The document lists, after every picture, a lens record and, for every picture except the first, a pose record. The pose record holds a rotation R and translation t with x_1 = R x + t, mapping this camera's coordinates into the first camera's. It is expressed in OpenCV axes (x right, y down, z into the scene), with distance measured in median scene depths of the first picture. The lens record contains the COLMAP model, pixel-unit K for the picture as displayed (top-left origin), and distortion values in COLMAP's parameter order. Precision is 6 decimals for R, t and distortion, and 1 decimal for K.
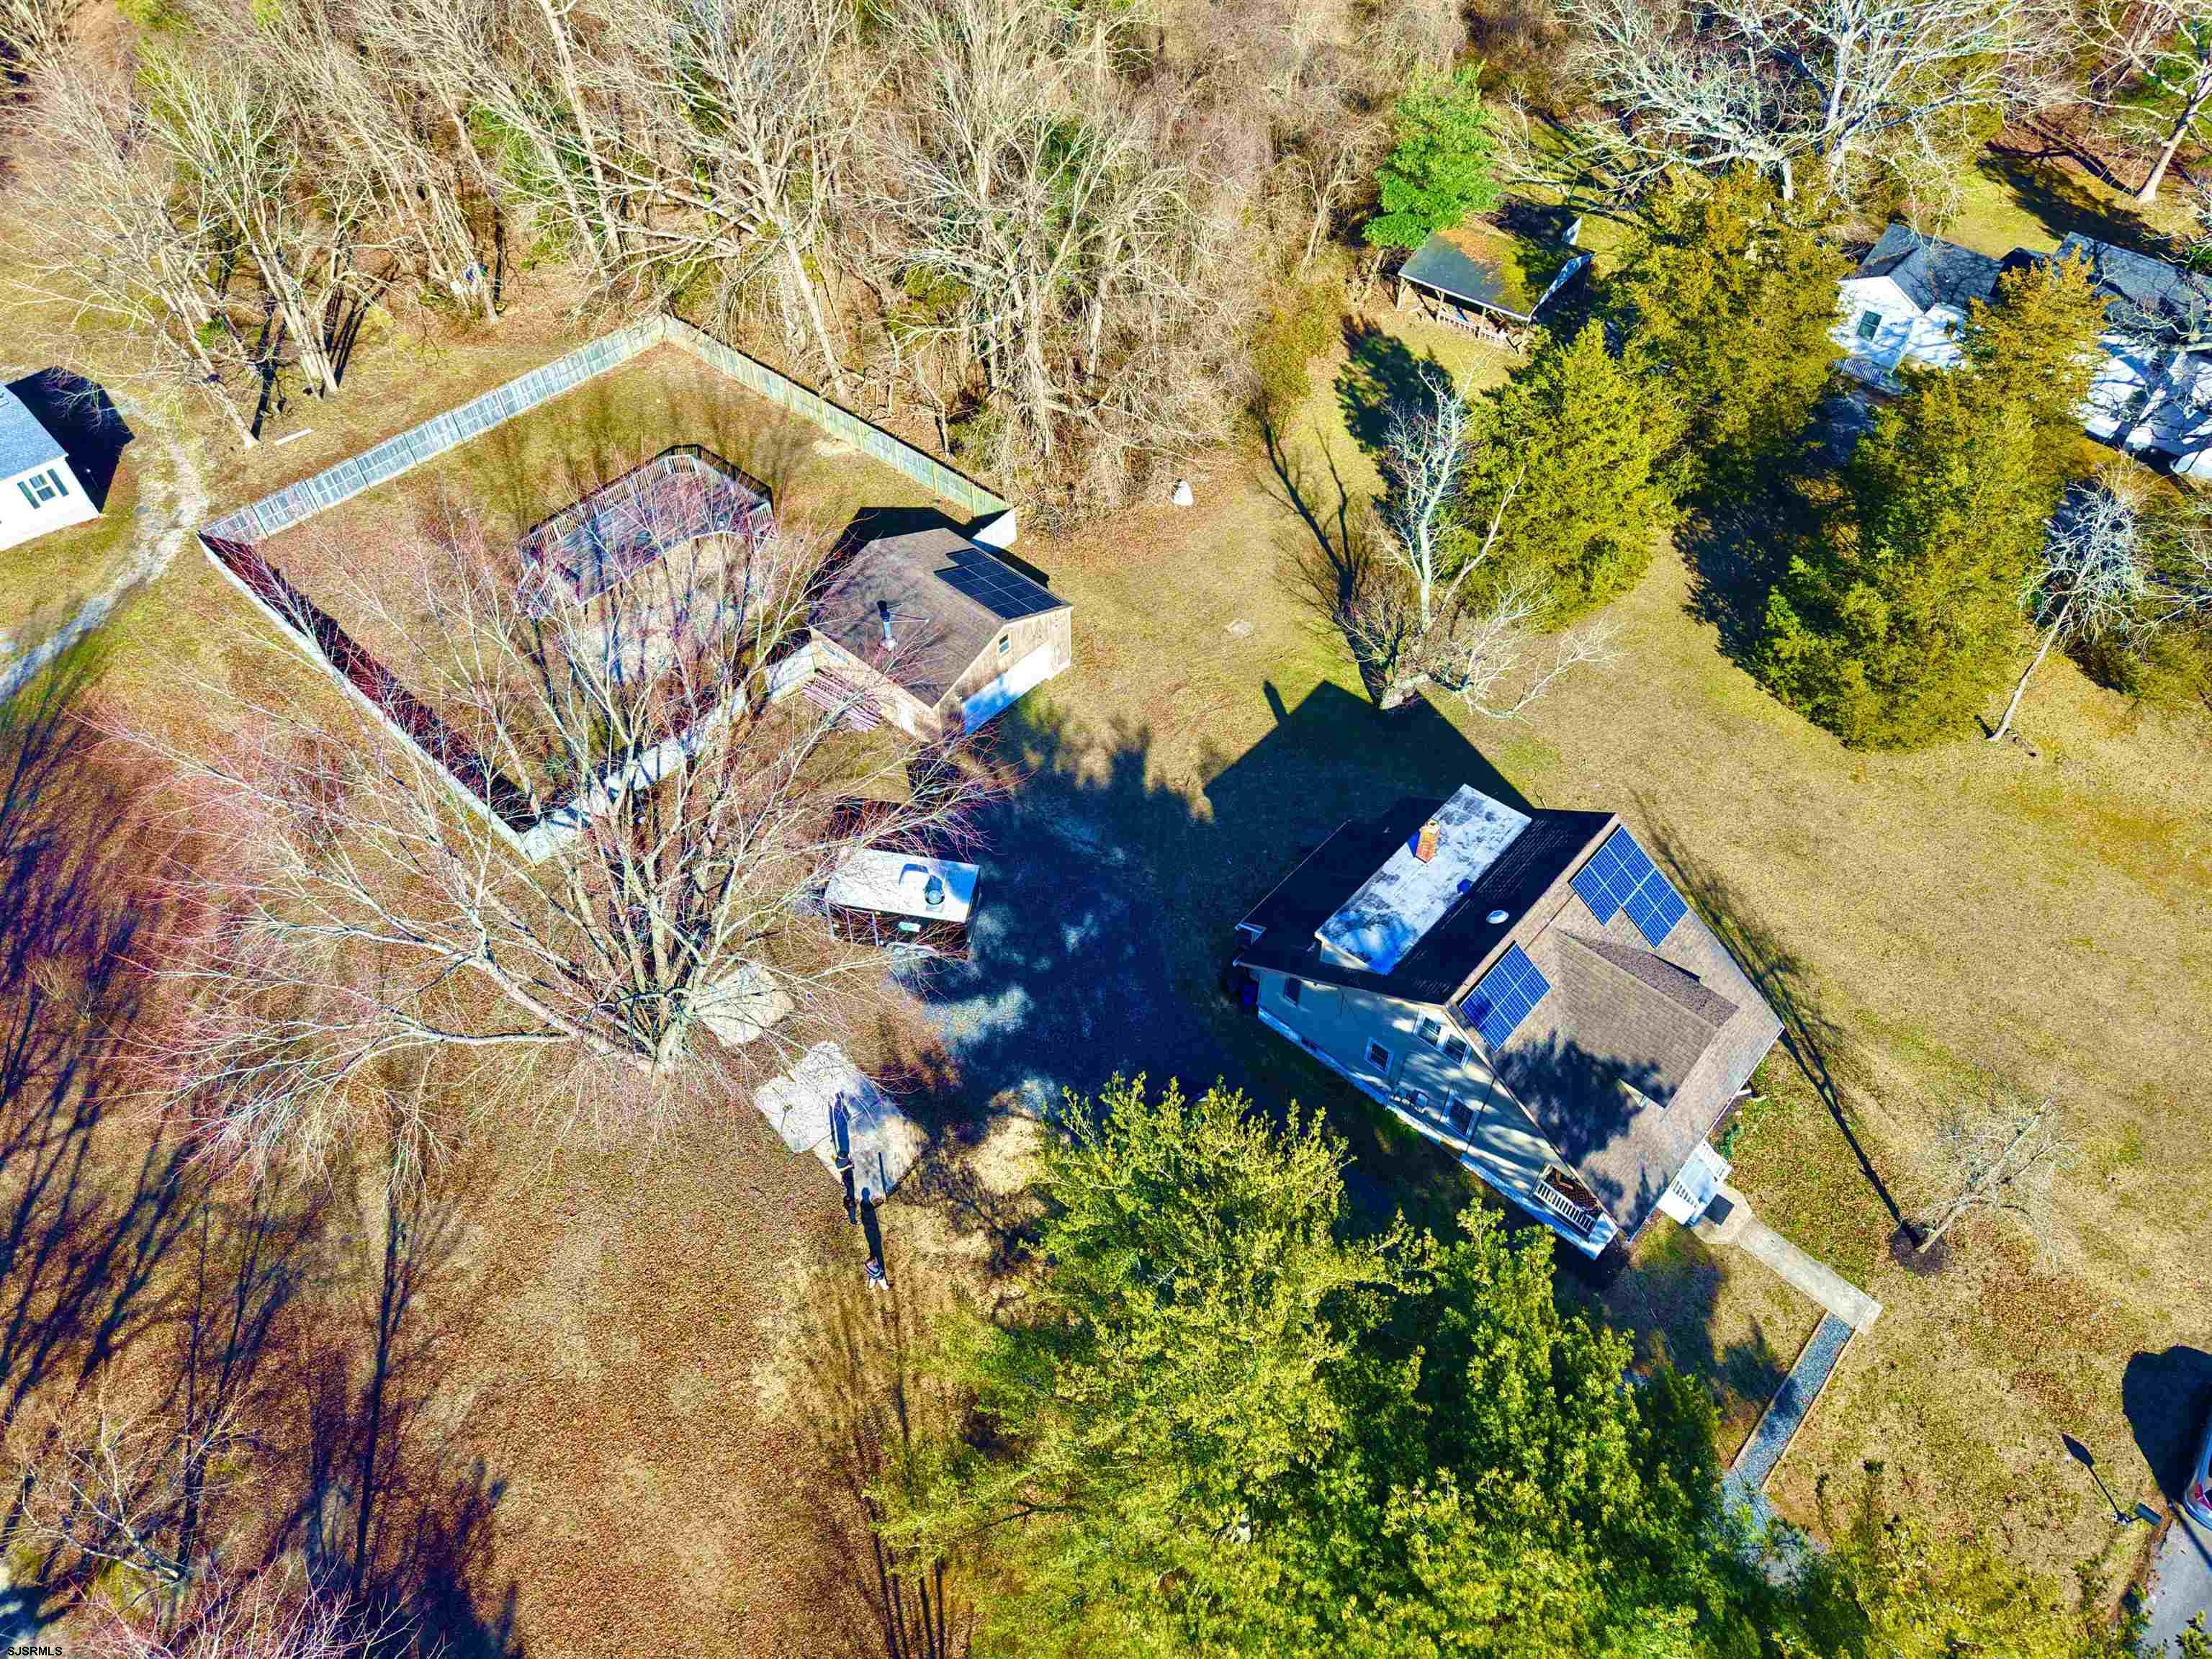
lens RADIAL K [[1502.0, 0, 1109.4], [0, 1502.0, 830.1], [0, 0, 1]] dist [0.040626, 0.000313]
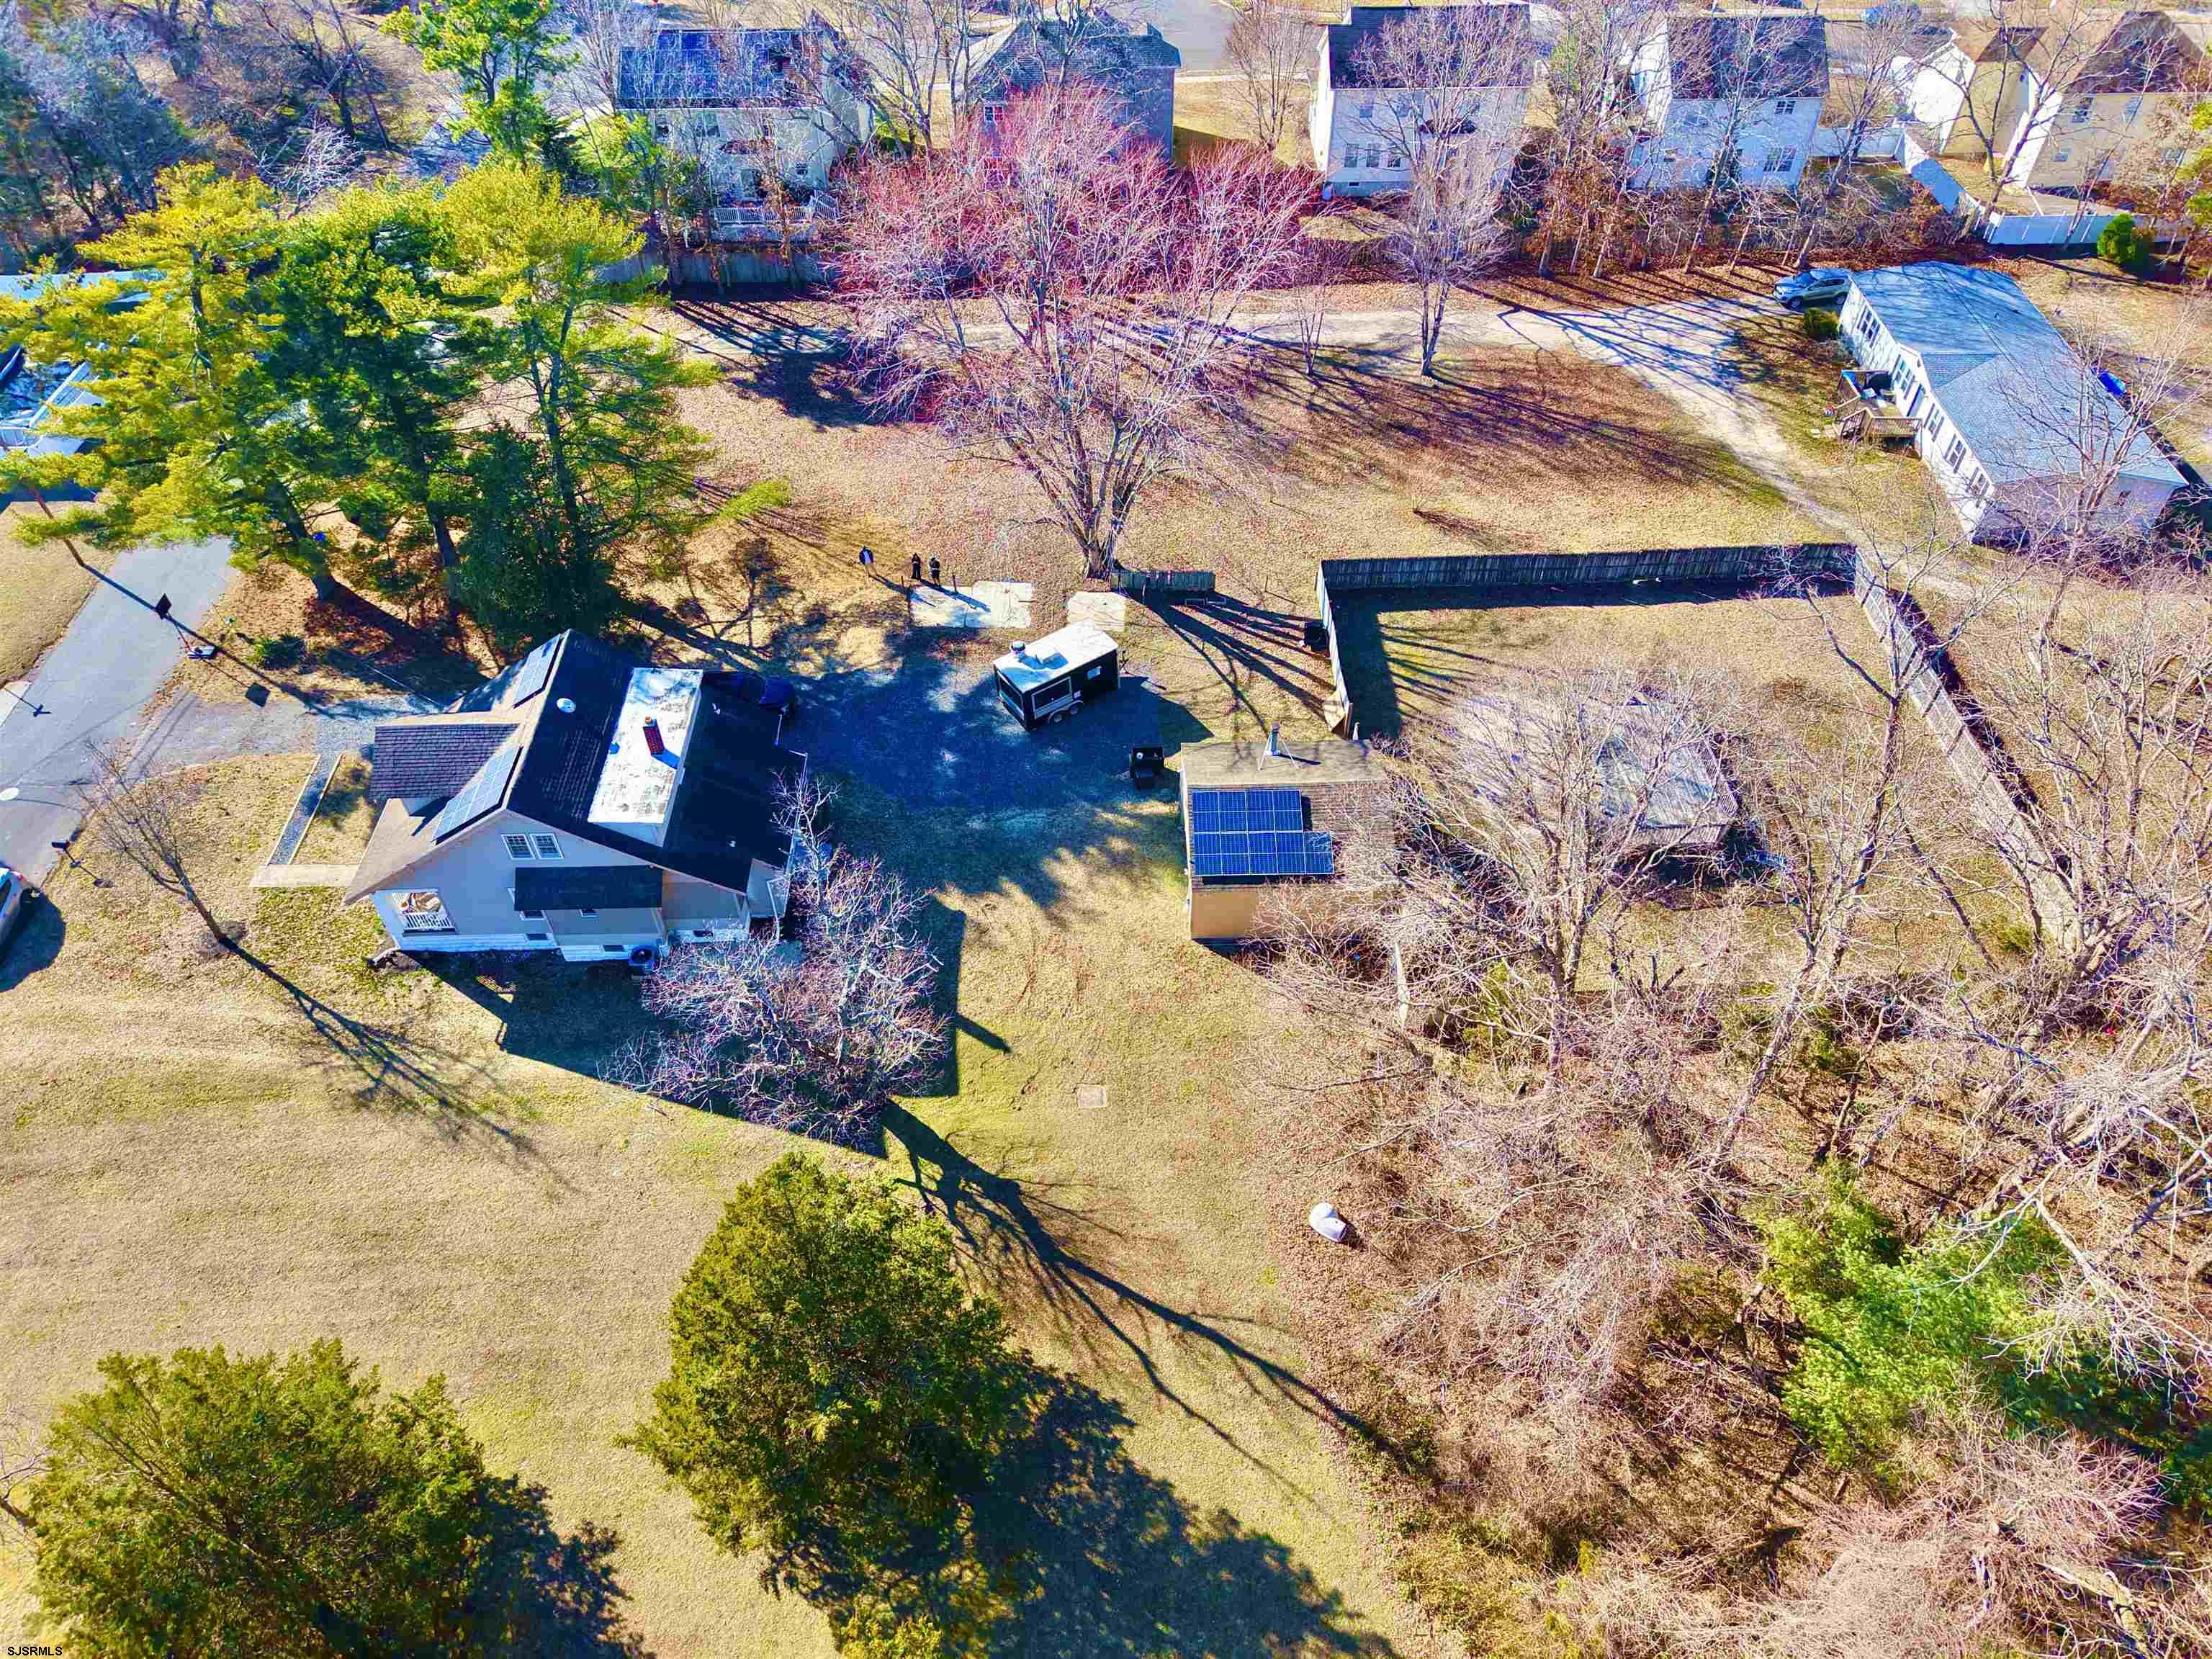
lens RADIAL K [[1502.0, 0, 1109.5], [0, 1502.0, 829.0], [0, 0, 1]] dist [0.040626, 0.000313]
pose [[-0.732932, 0.500369, -0.460915, 0.448520], [-0.506974, 0.050049, 0.860507, -0.990873], [0.453639, 0.864365, 0.216991, 0.833768]]
